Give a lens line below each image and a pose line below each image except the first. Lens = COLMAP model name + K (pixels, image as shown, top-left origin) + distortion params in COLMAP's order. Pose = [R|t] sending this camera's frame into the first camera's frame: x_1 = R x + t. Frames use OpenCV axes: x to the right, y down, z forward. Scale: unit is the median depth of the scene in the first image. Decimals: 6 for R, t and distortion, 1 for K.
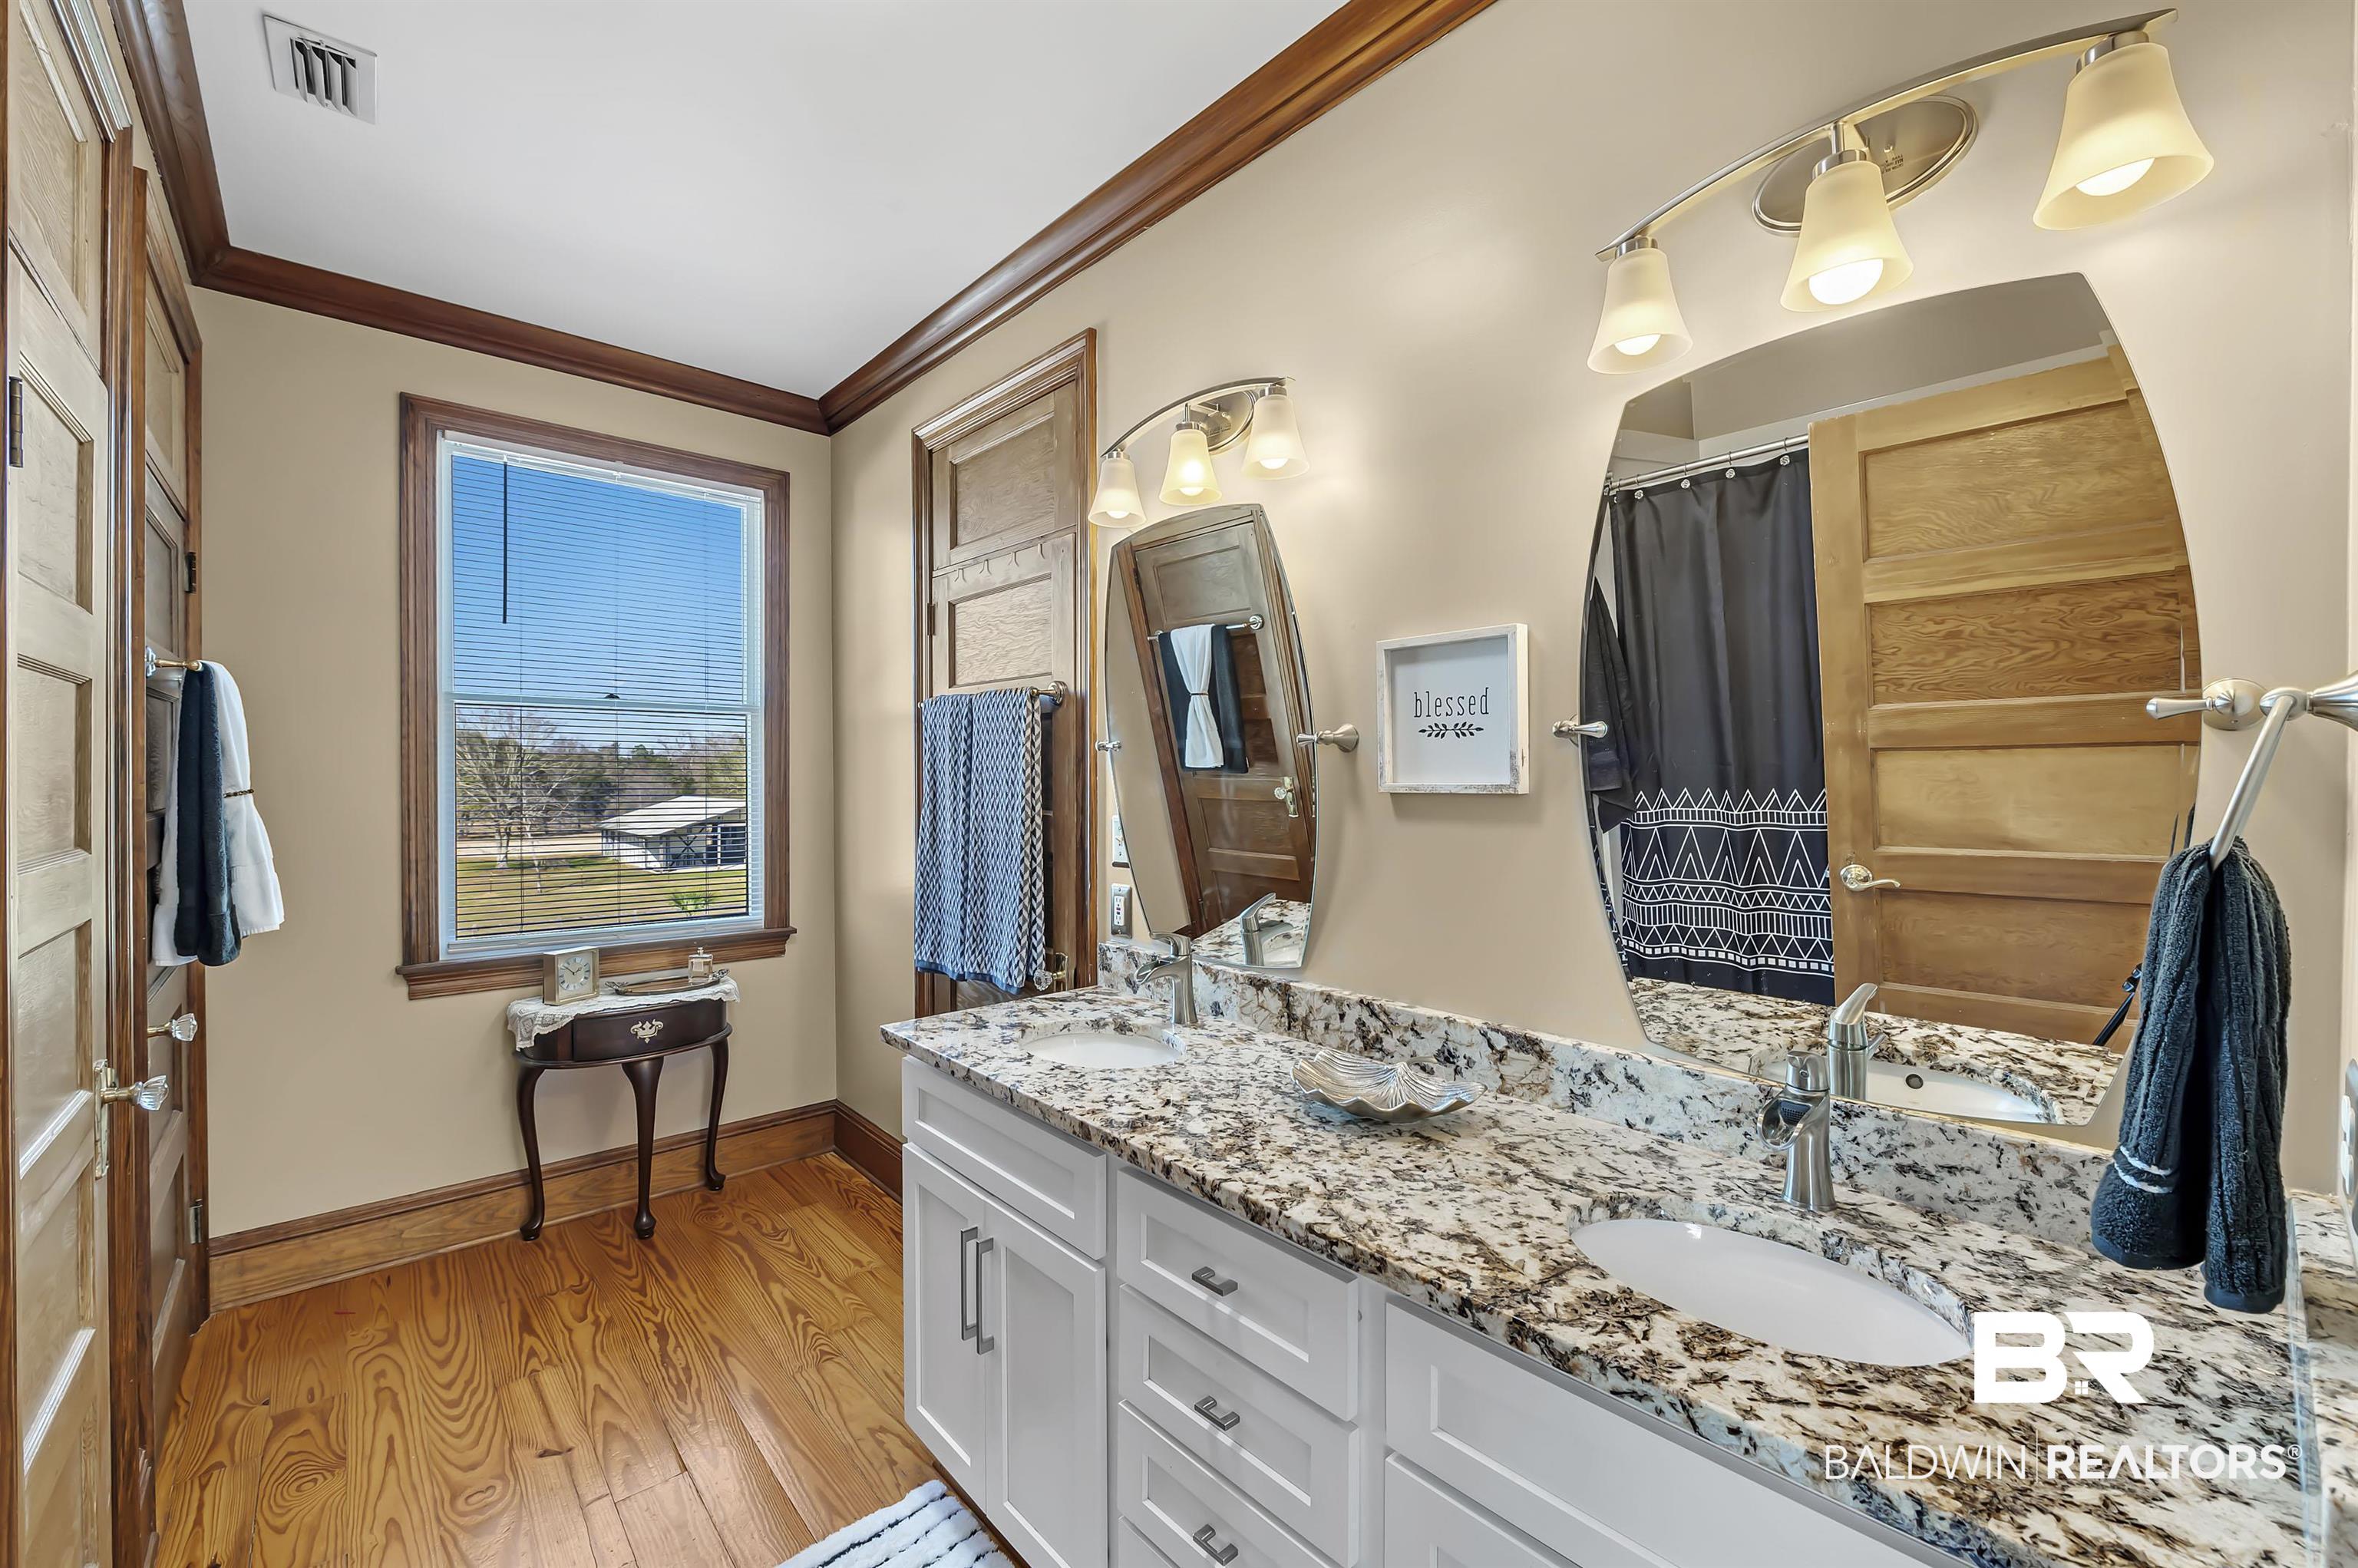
lens RADIAL K [[954.6, 0, 1184.2], [0, 954.6, 774.9], [0, 0, 1]] dist [-0.010208, 0.000102]
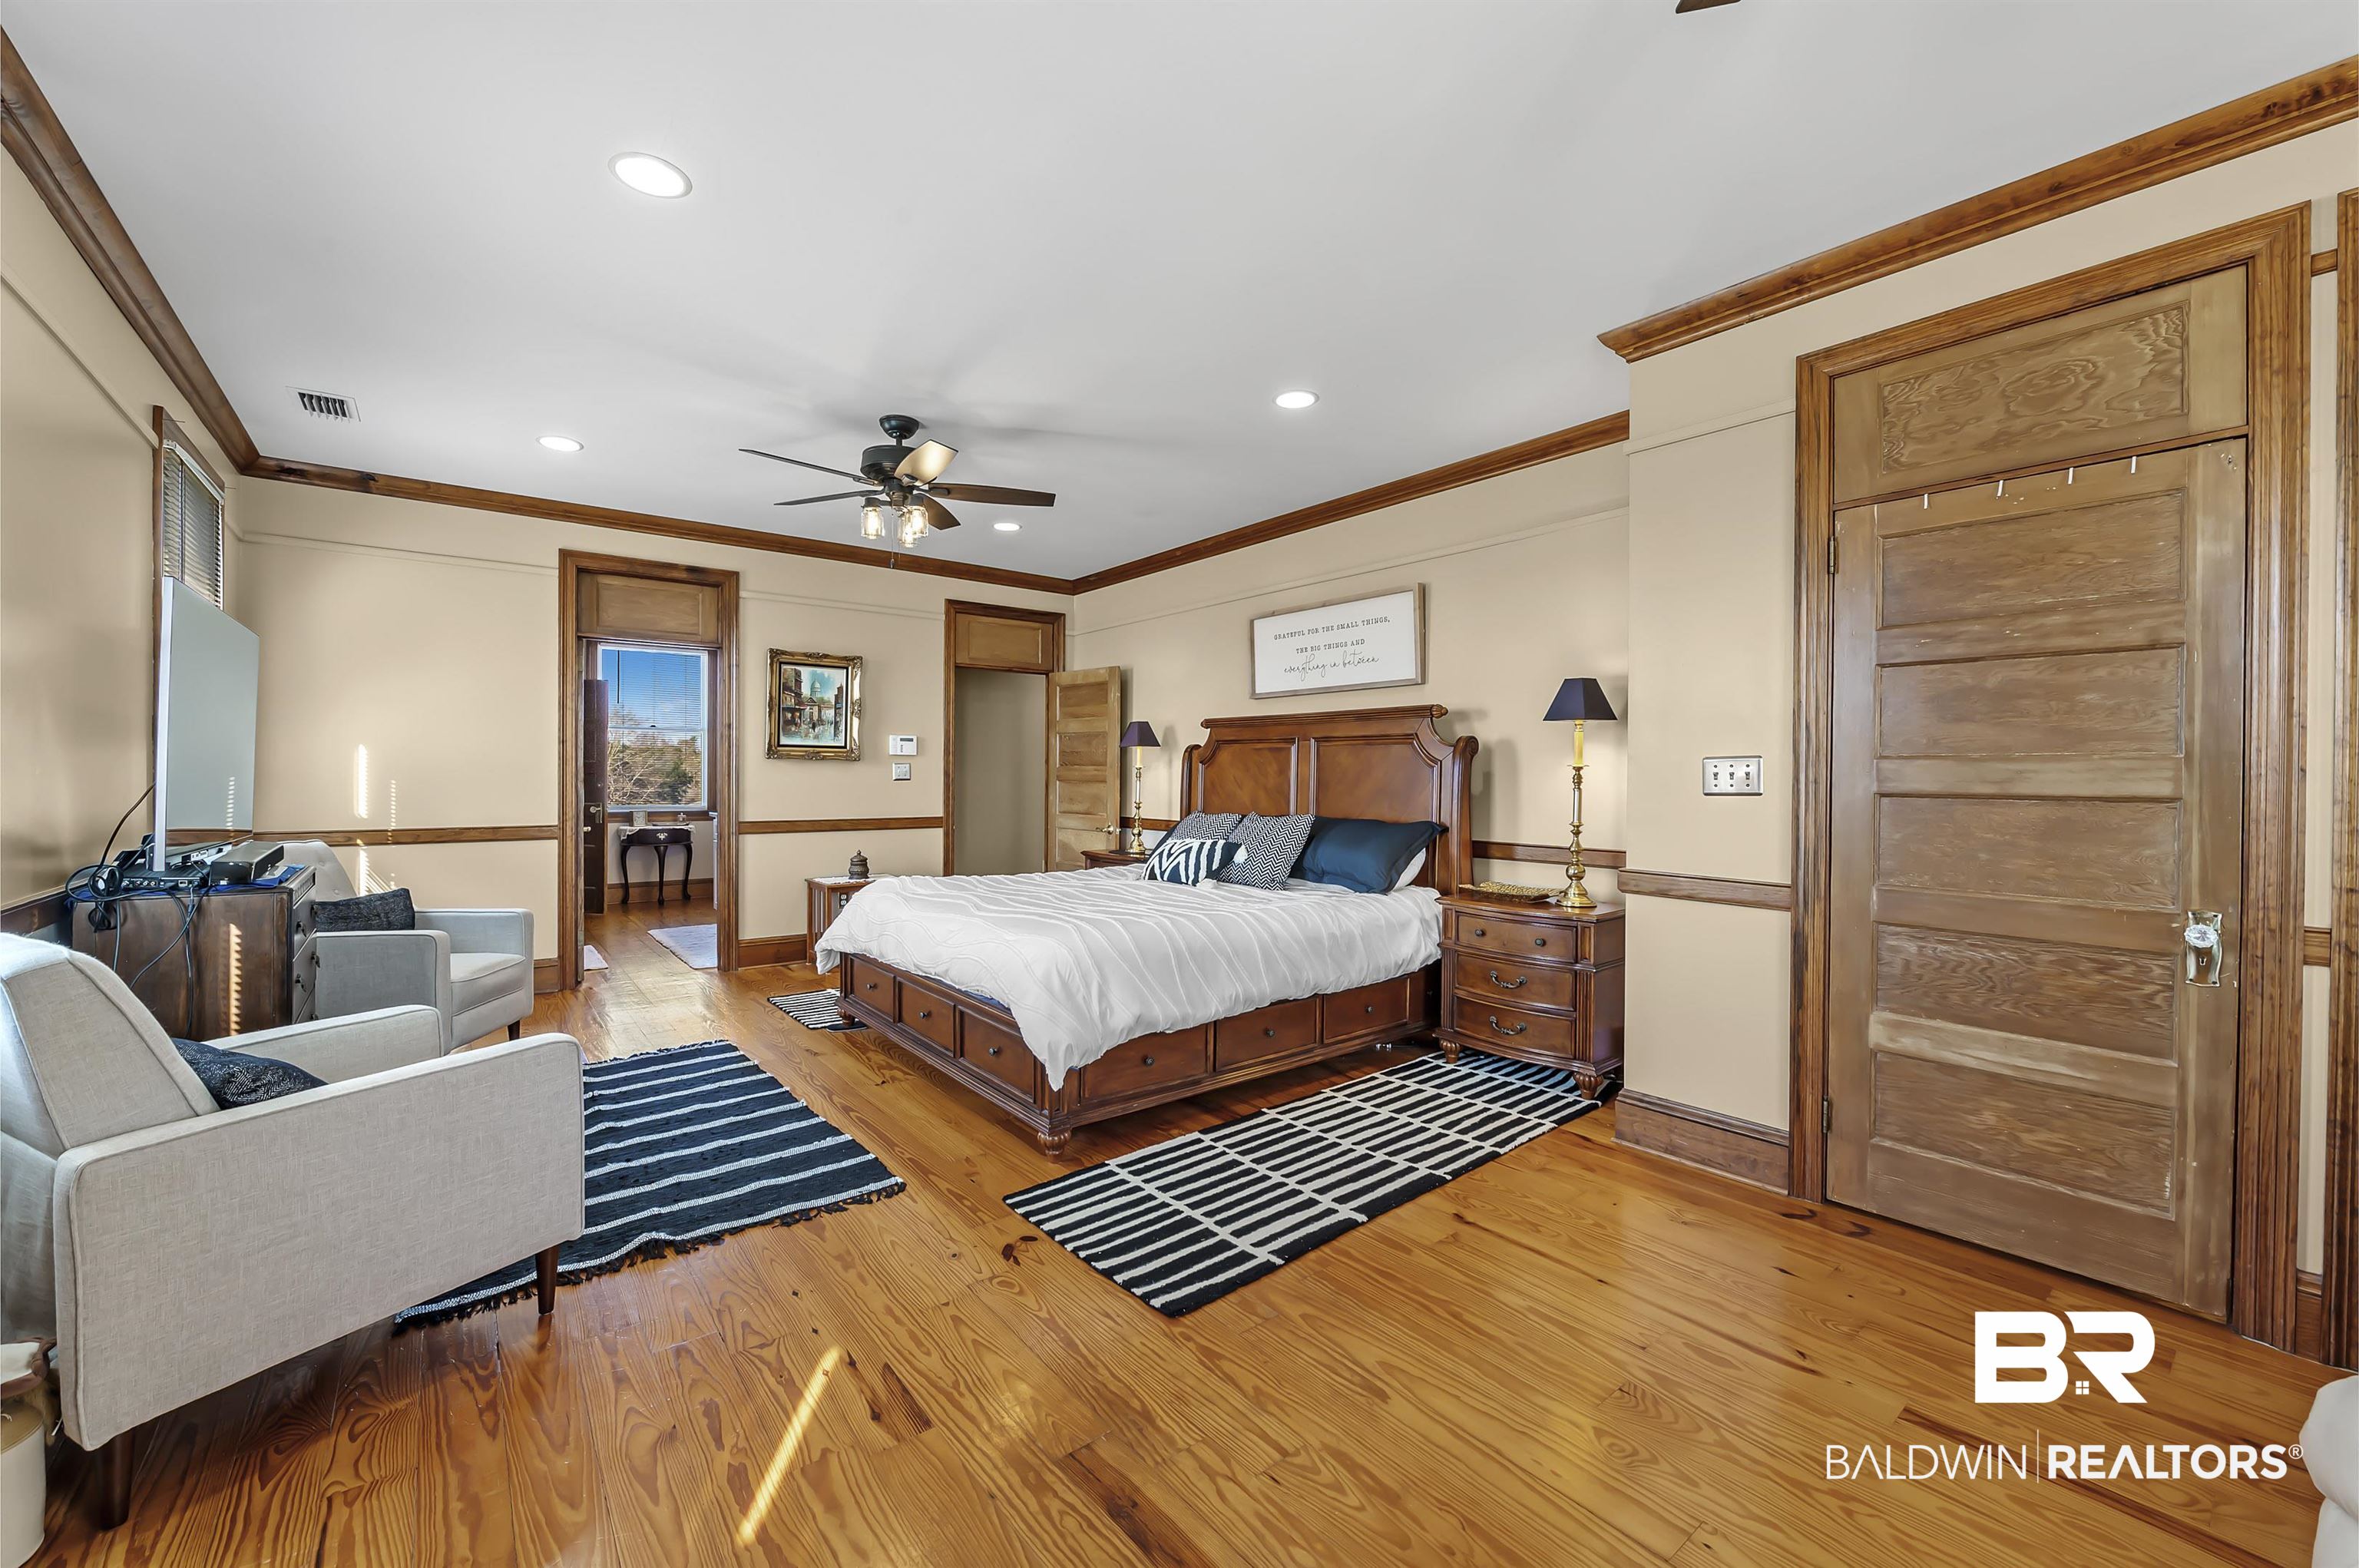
lens RADIAL K [[955.0, 0, 1187.0], [0, 955.0, 777.0], [0, 0, 1]] dist [-0.010208, 0.000102]
pose [[0.998049, 0.015415, -0.060504, 1.240358], [-0.015207, 0.999877, 0.003894, 0.033273], [0.060557, -0.002966, 0.998160, -1.860460]]
